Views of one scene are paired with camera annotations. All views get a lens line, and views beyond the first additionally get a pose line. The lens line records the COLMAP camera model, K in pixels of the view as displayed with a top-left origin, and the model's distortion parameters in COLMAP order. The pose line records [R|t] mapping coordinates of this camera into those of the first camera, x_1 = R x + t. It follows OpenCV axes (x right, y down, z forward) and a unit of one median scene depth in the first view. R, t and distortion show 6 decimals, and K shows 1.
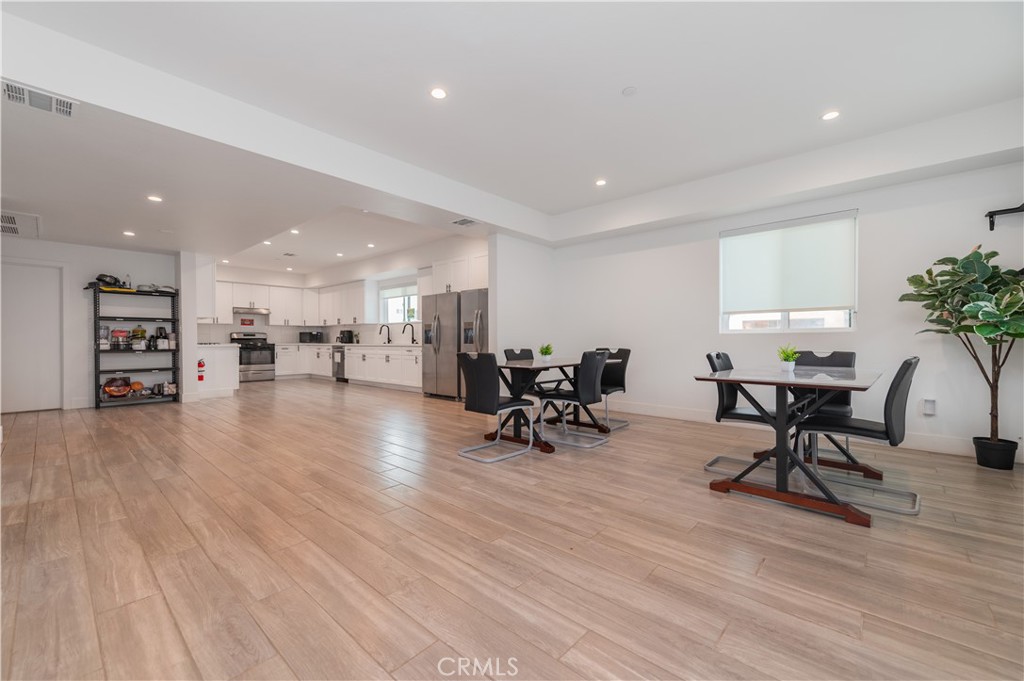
lens RADIAL K [[399.4, 0, 546.3], [0, 399.4, 348.0], [0, 0, 1]] dist [0.011000, -0.000214]
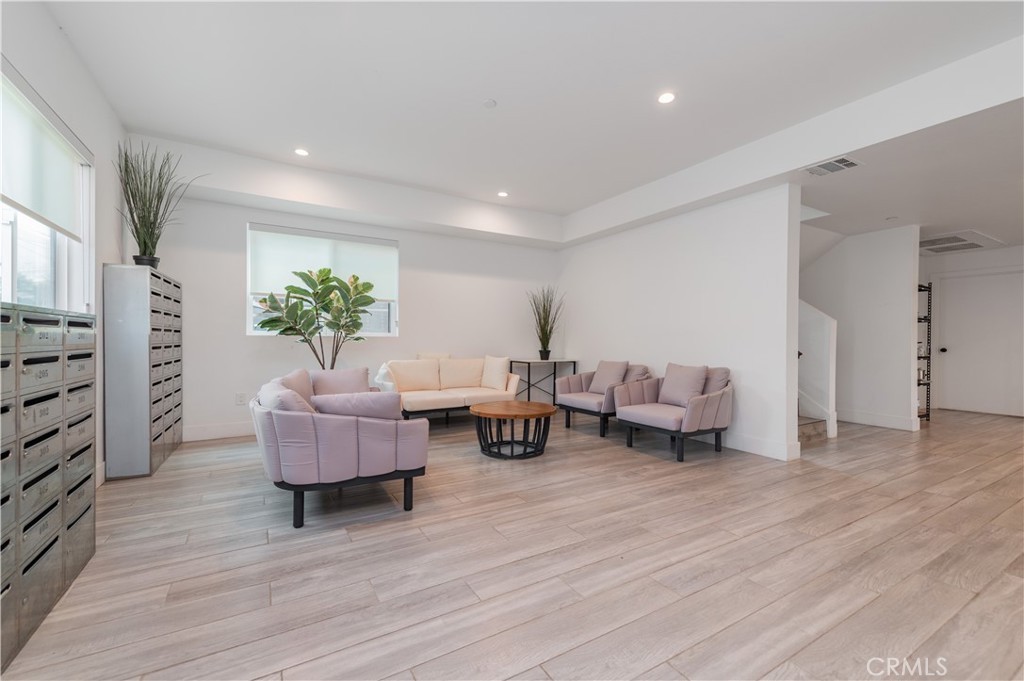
lens RADIAL K [[432.2, 0, 511.2], [0, 432.2, 342.5], [0, 0, 1]] dist [-0.000263, 0.000100]
pose [[-0.358296, -0.001607, -0.933607, 0.526757], [-0.021930, 0.999737, 0.006696, -0.024814], [0.933350, 0.022873, -0.358237, 0.638068]]
